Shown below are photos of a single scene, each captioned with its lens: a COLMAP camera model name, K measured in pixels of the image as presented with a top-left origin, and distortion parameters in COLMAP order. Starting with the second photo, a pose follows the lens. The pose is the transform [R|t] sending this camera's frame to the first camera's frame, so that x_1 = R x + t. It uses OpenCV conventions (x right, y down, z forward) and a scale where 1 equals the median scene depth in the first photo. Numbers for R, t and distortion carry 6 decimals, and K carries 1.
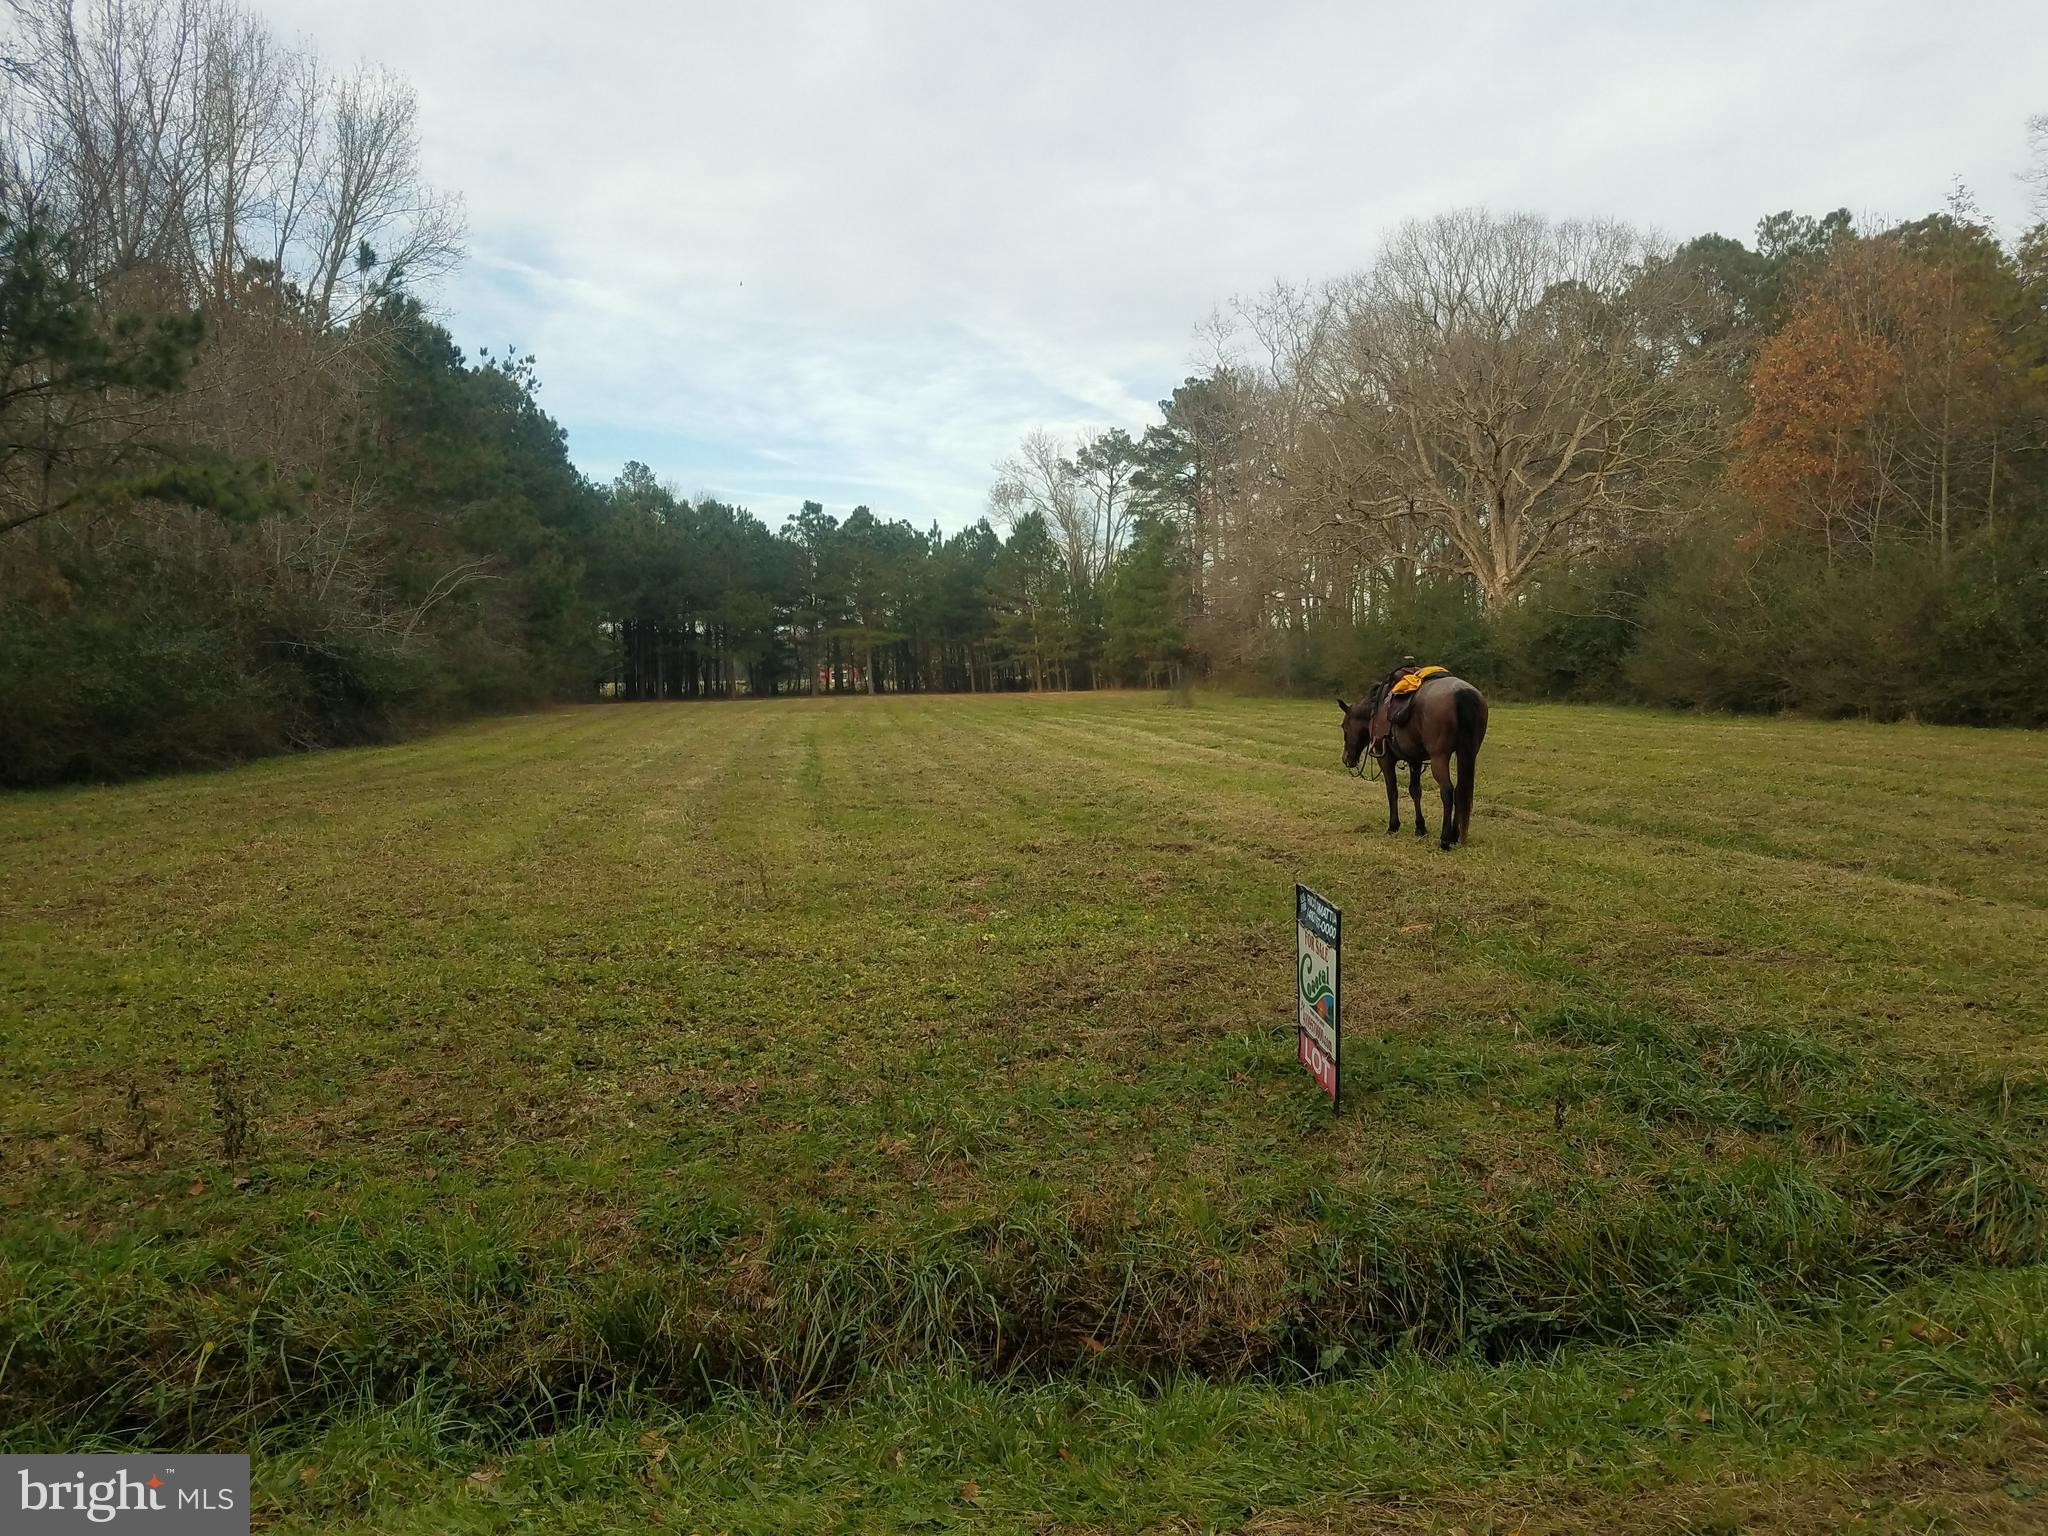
lens RADIAL K [[1650.2, 0, 1024.8], [0, 1650.2, 773.7], [0, 0, 1]] dist [-0.012352, 0.010027]
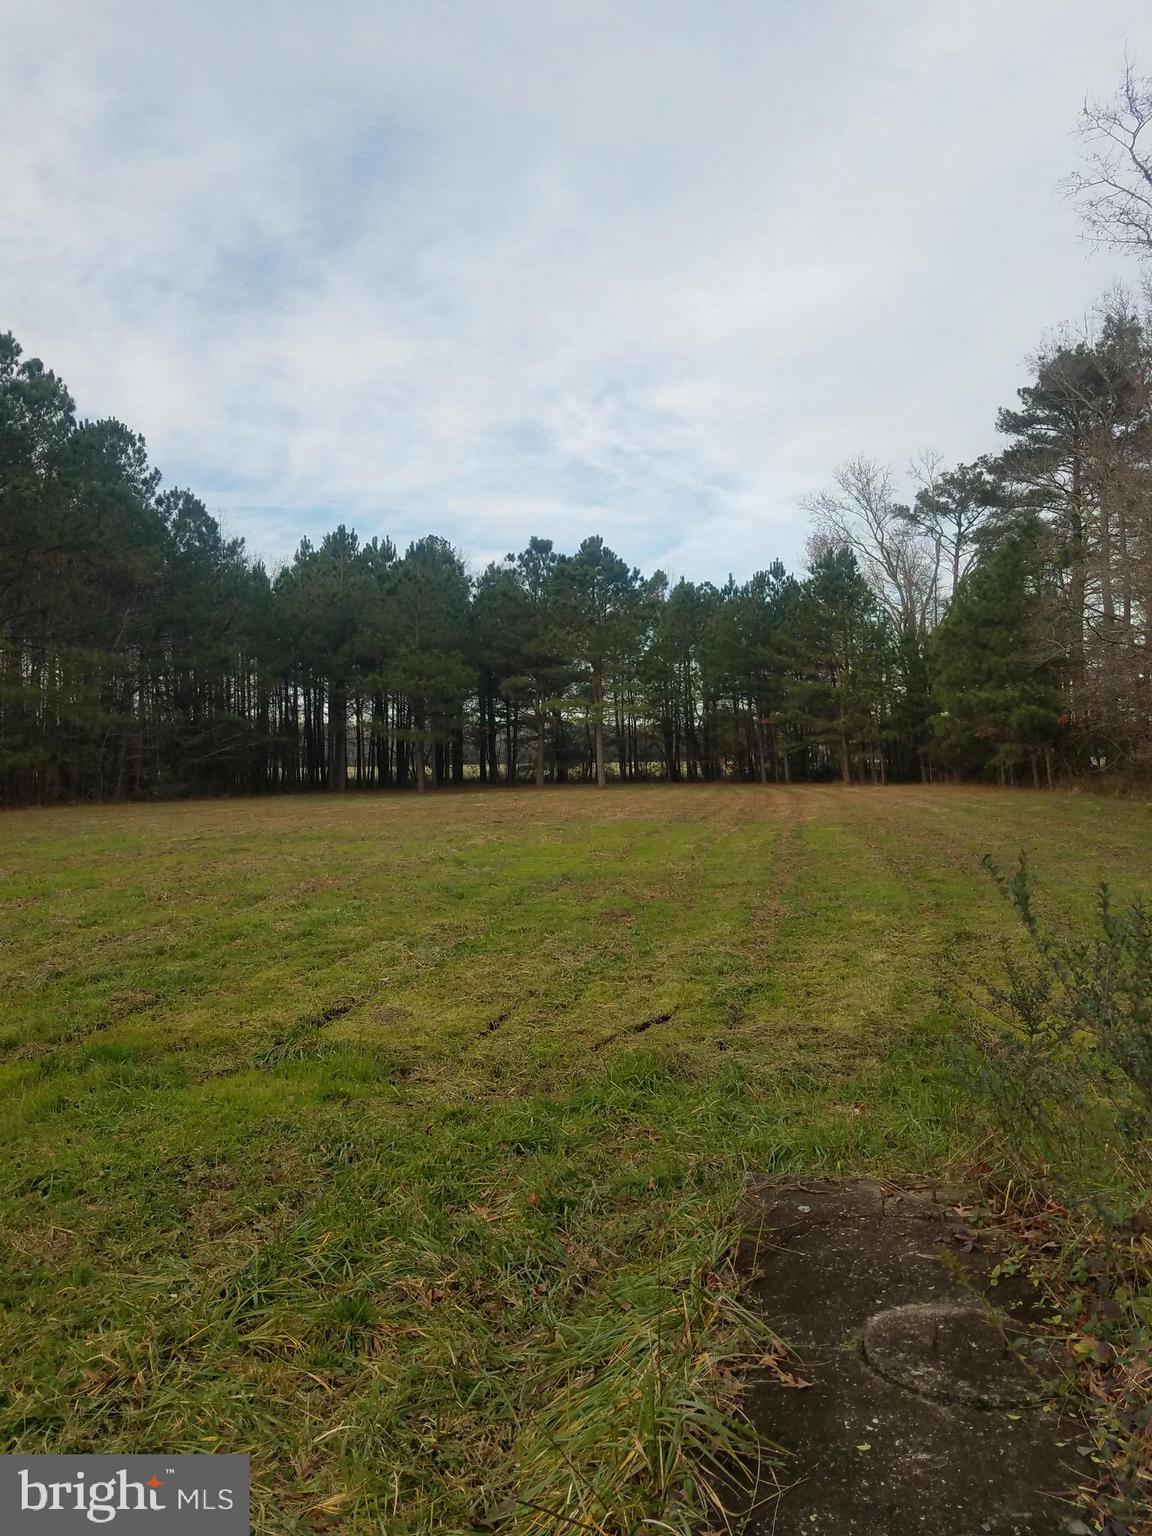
lens RADIAL K [[1237.6, 0, 571.9], [0, 1237.6, 759.6], [0, 0, 1]] dist [-0.012352, 0.010027]
pose [[0.962902, 0.004732, -0.269810, 0.039937], [-0.021322, 0.998054, -0.058592, -0.026806], [0.269008, 0.062171, 0.961129, 0.436329]]
